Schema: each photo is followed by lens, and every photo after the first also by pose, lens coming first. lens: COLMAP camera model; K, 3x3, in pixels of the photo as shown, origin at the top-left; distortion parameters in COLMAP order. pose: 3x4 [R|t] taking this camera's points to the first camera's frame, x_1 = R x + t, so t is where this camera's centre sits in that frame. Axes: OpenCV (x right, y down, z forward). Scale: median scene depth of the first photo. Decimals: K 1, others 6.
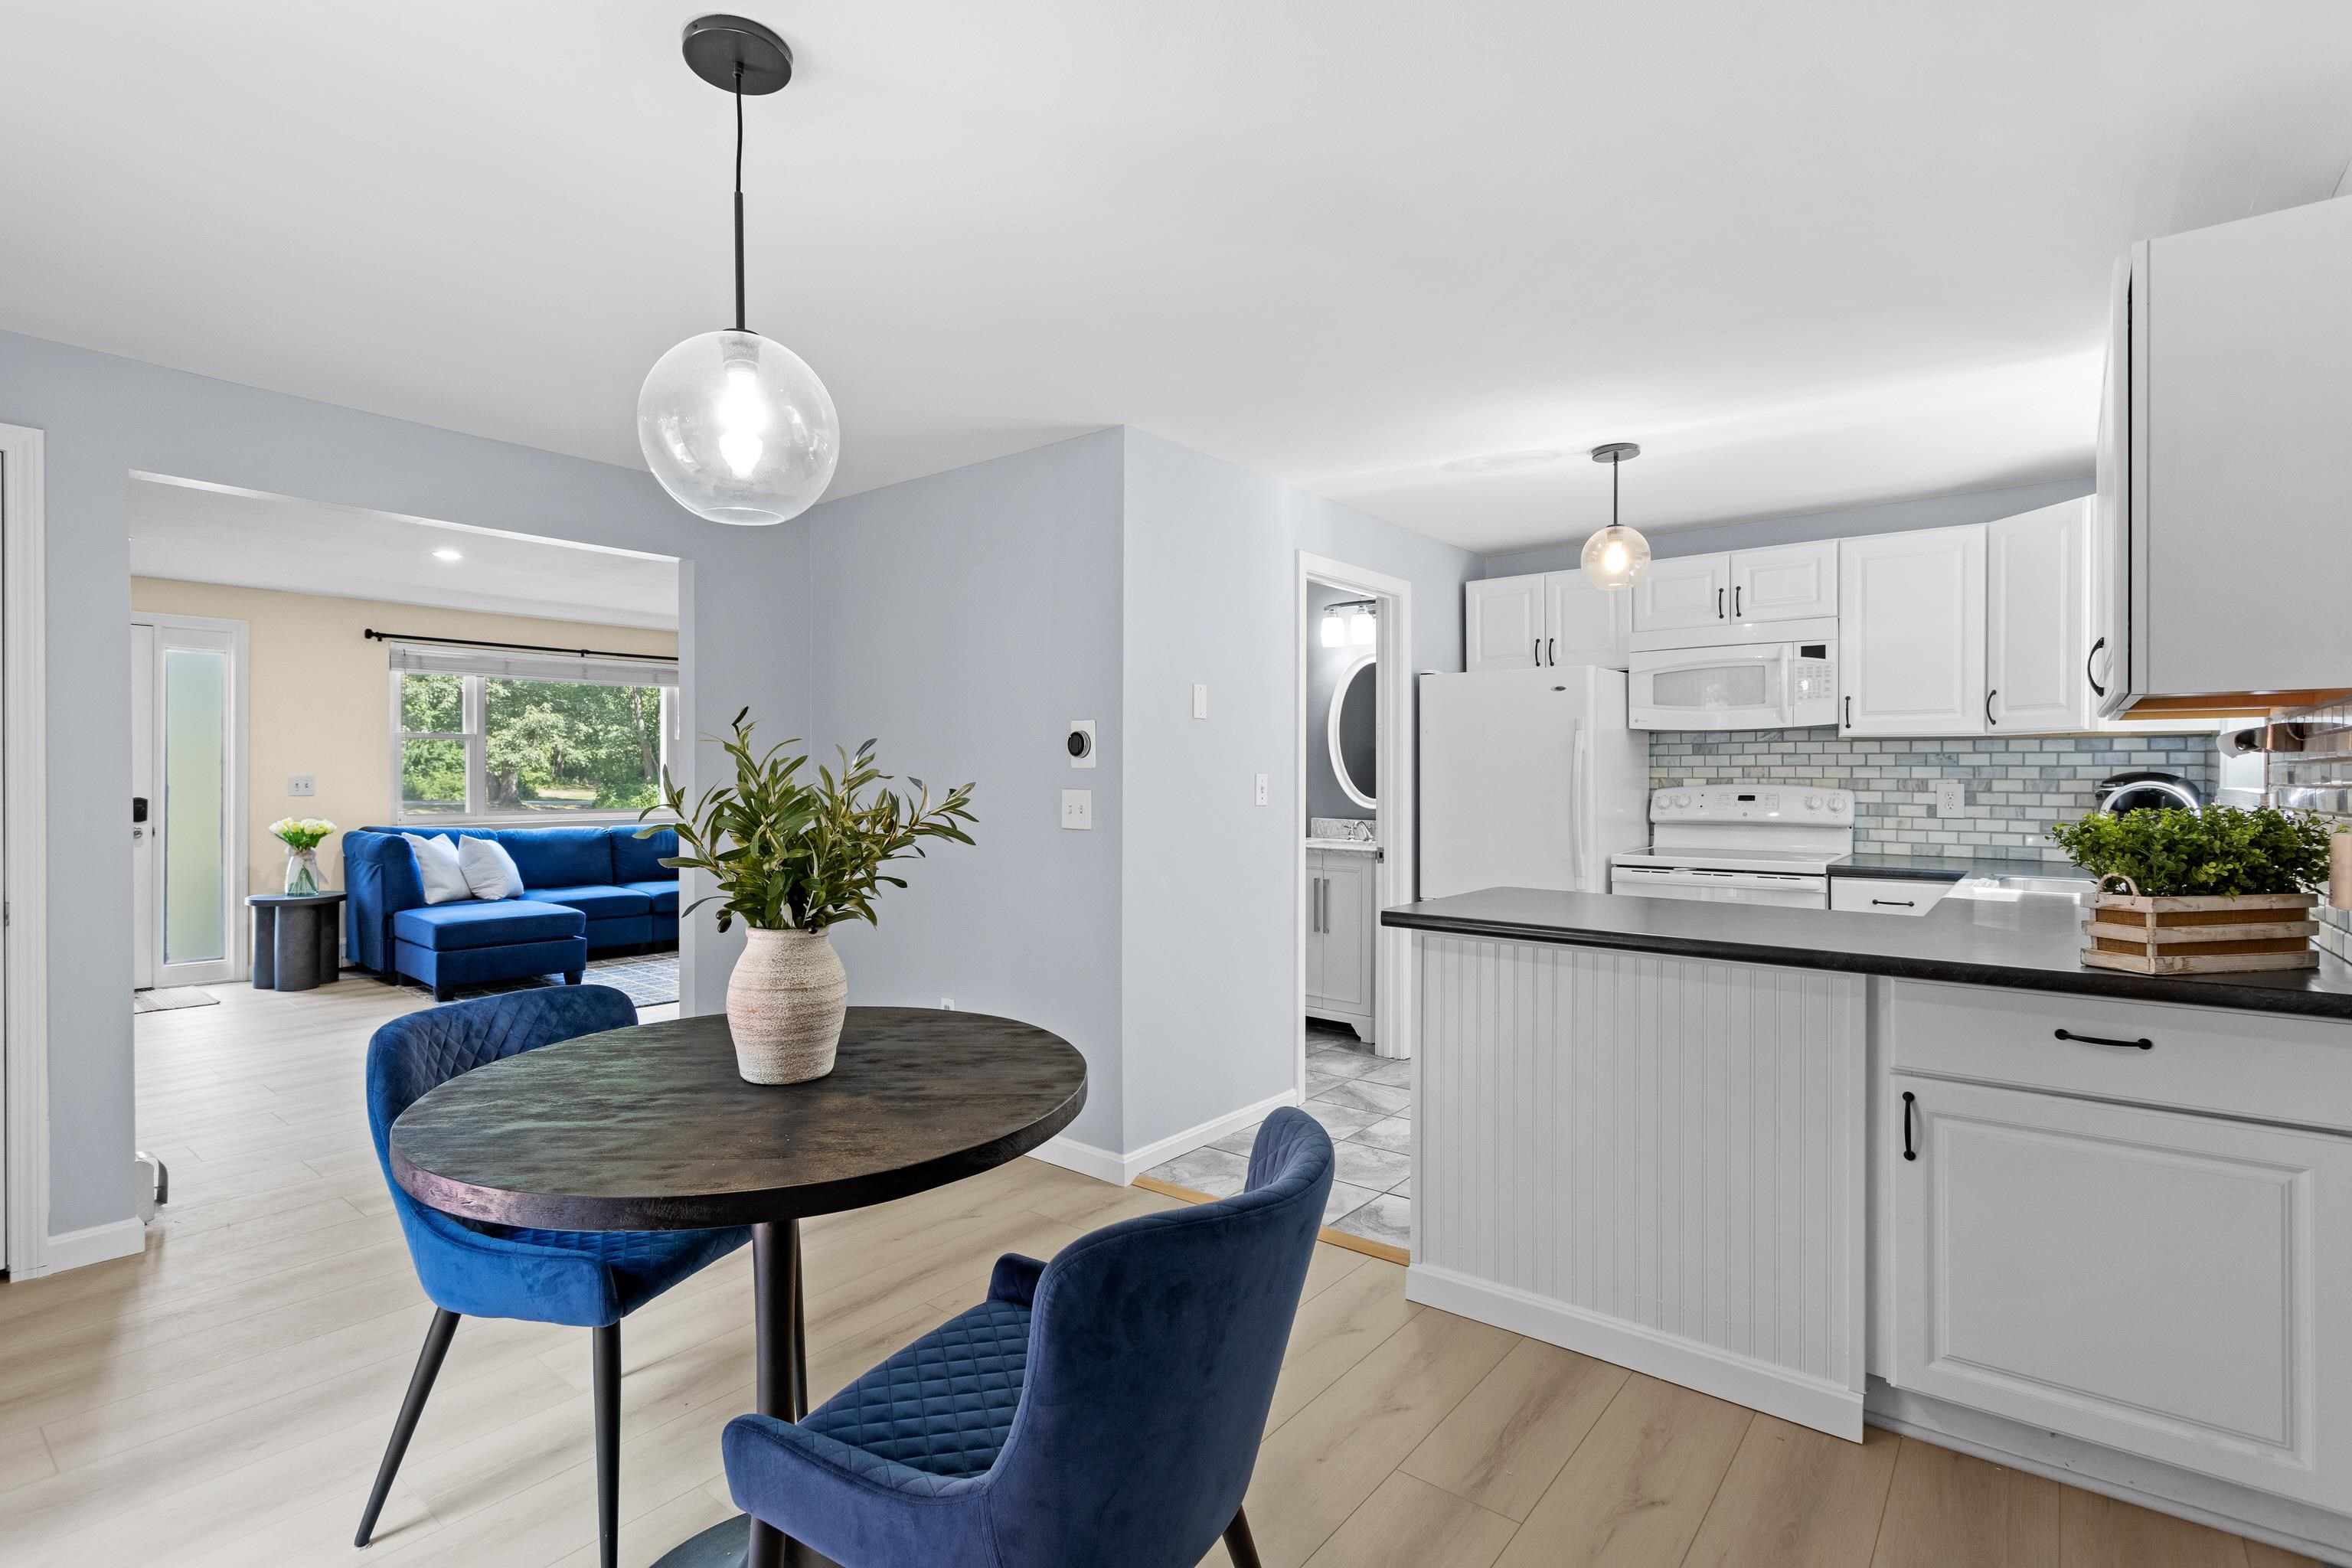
lens RADIAL K [[1121.1, 0, 1168.1], [0, 1121.1, 770.0], [0, 0, 1]] dist [-0.001021, 0.004497]
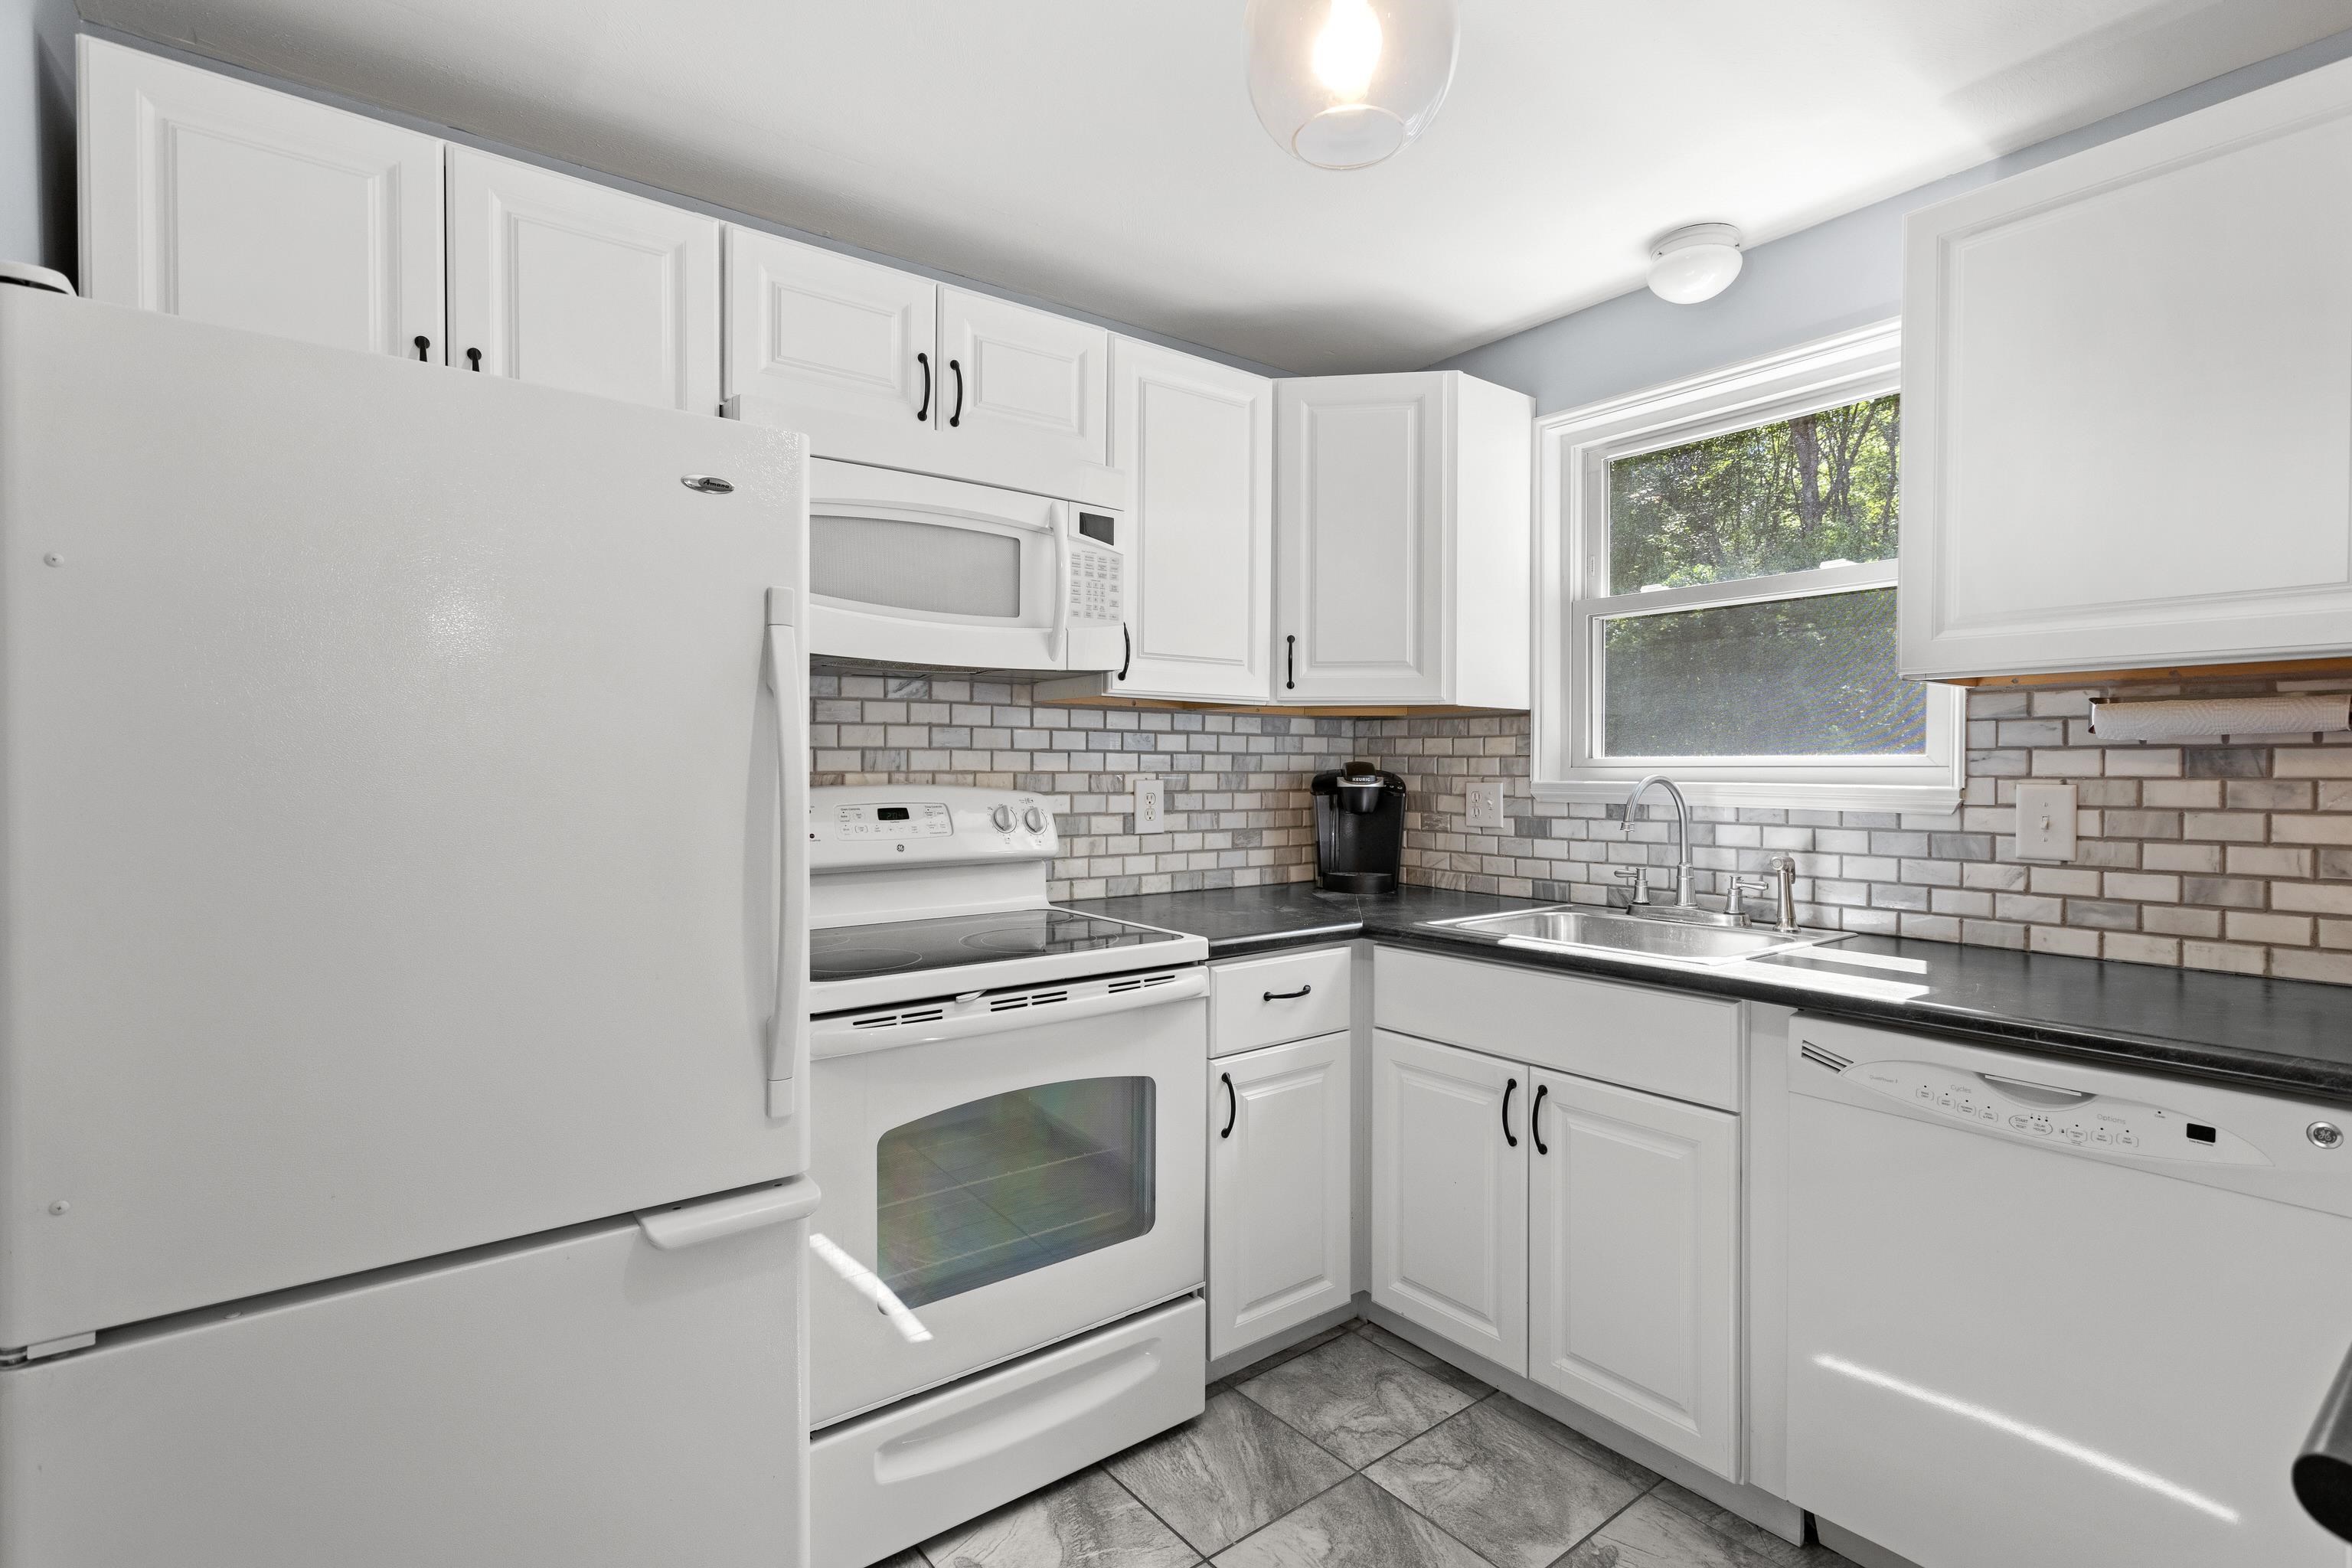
lens RADIAL K [[1121.1, 0, 1179.7], [0, 1121.1, 776.4], [0, 0, 1]] dist [-0.001021, 0.004497]
pose [[0.229580, -0.007622, 0.973260, 0.090868], [-0.002024, 0.999963, 0.008308, 0.005667], [-0.973288, -0.003877, 0.229556, 0.968676]]
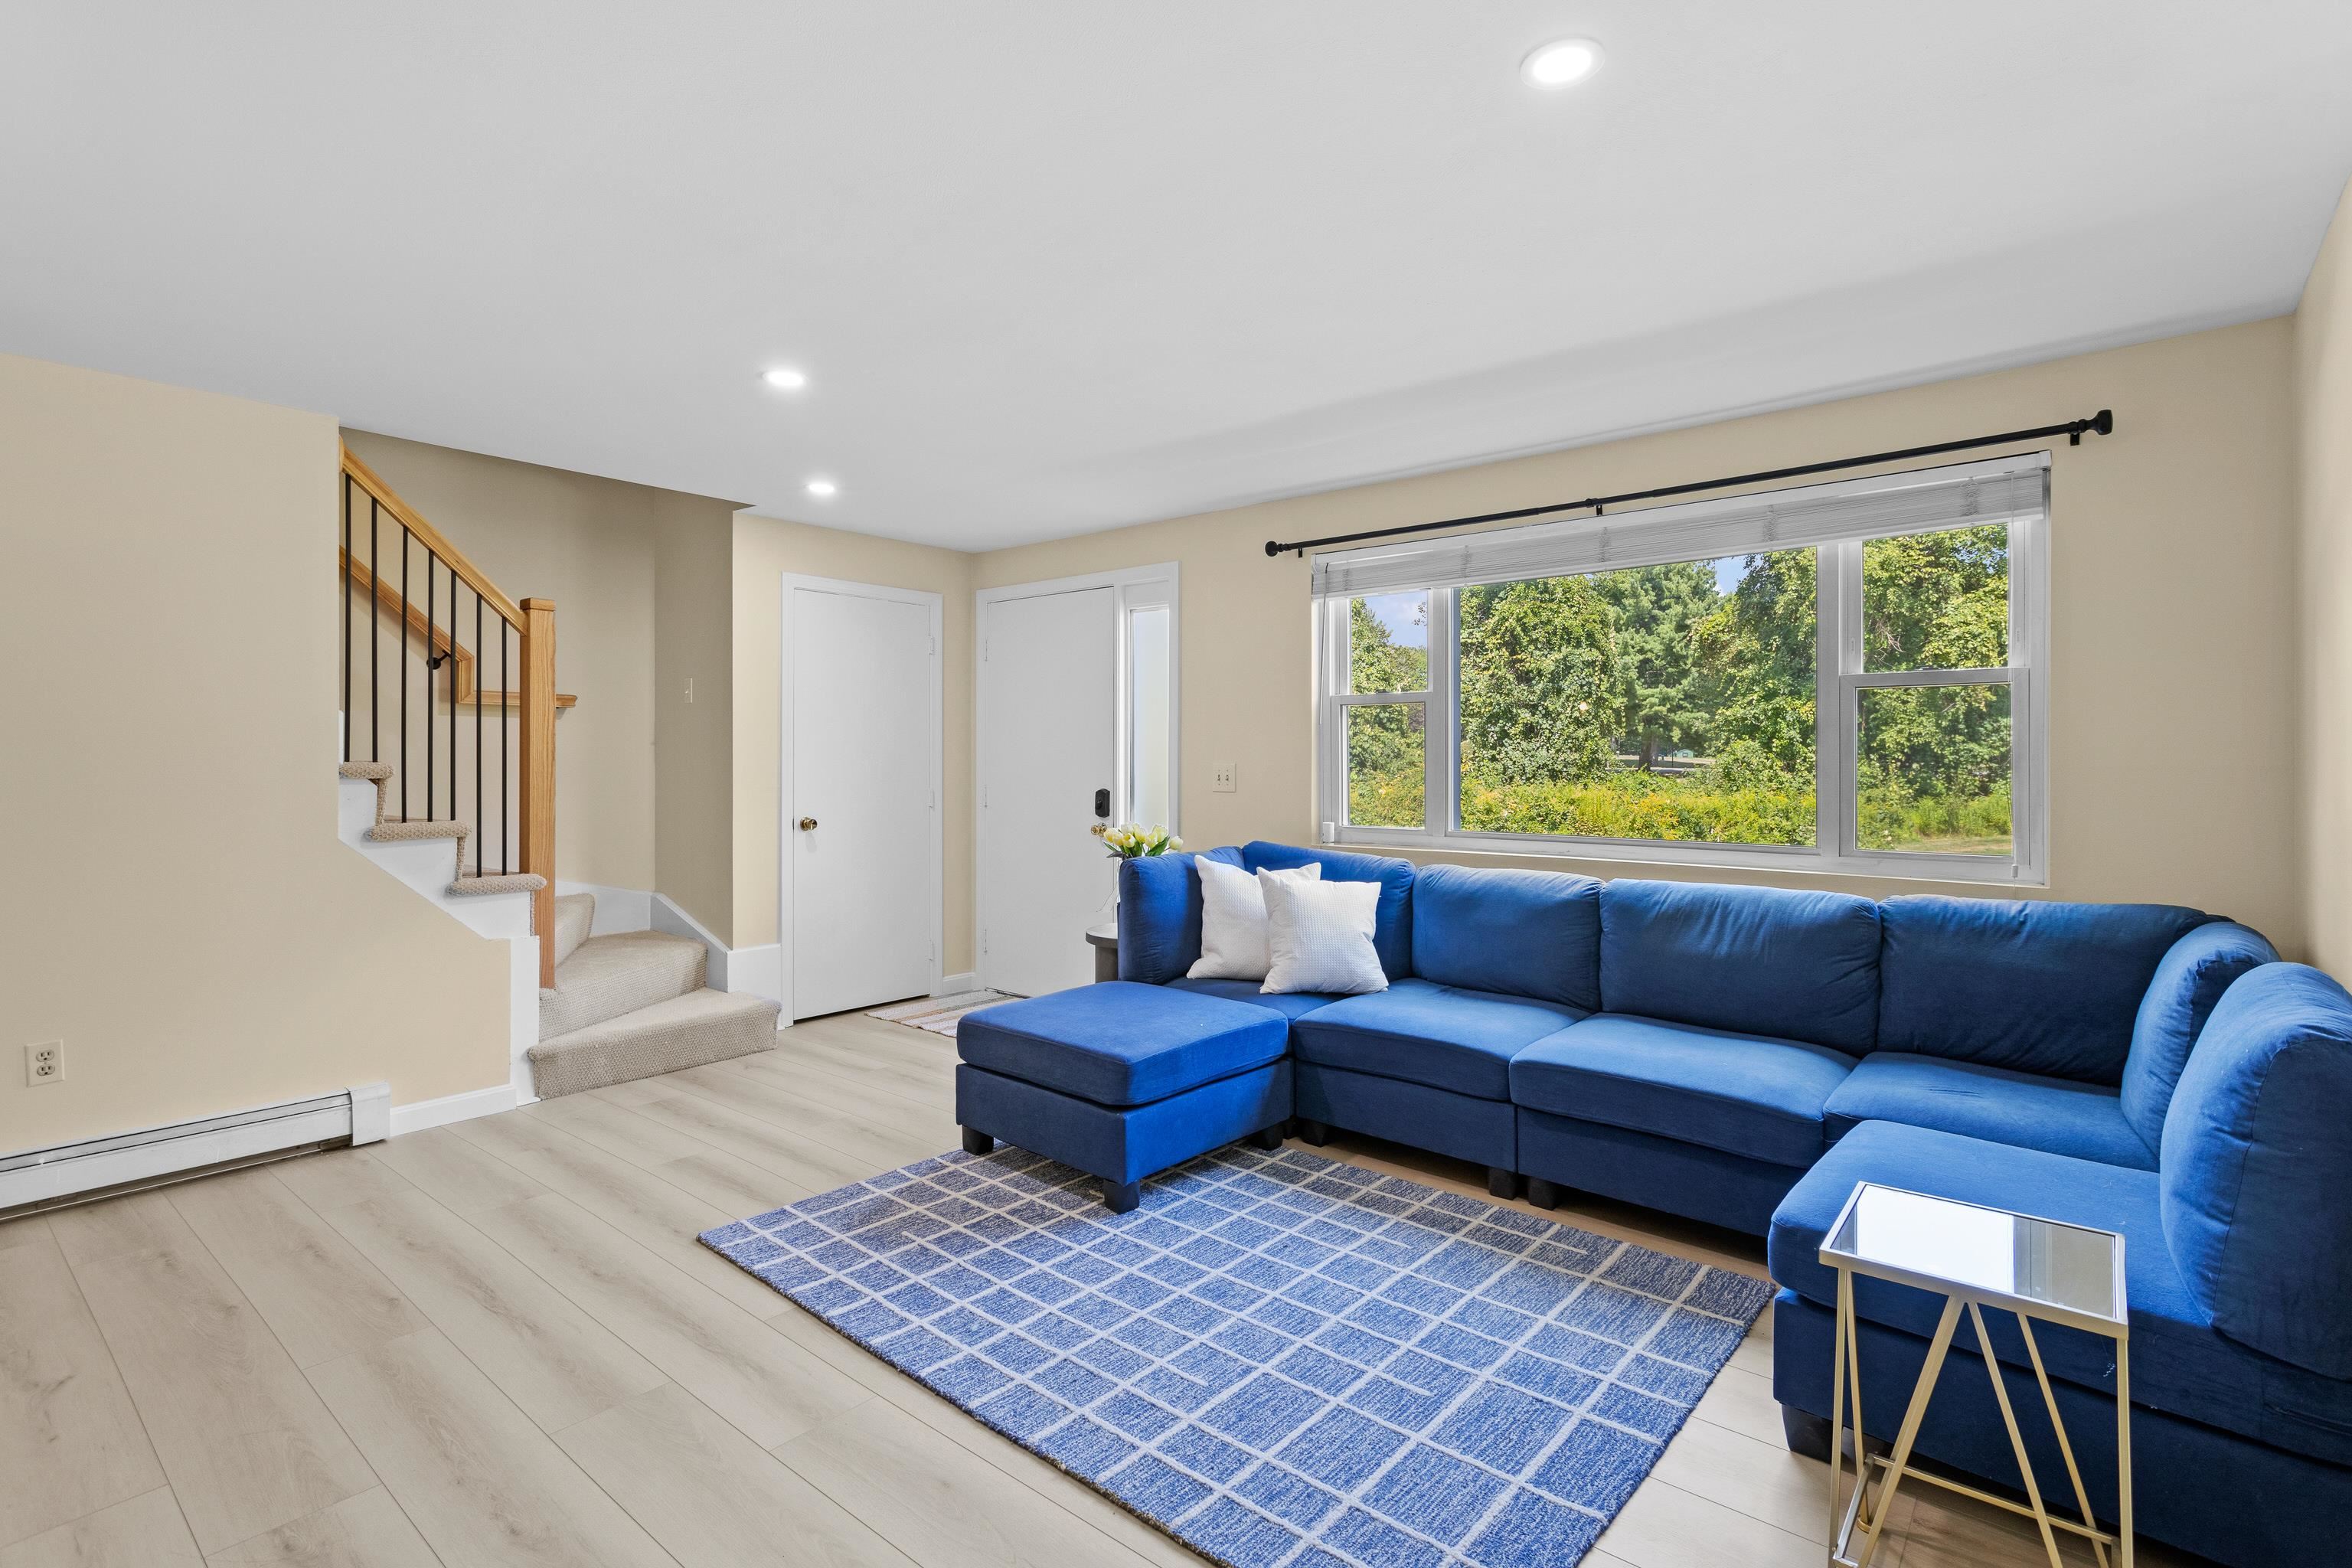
lens RADIAL K [[1121.1, 0, 1245.7], [0, 1121.1, 757.2], [0, 0, 1]] dist [-0.001021, 0.004497]
pose [[0.011093, -0.002081, -0.999936, -0.014469], [0.000115, 0.999998, -0.002080, 0.000646], [0.999938, -0.000092, 0.011093, 0.246617]]
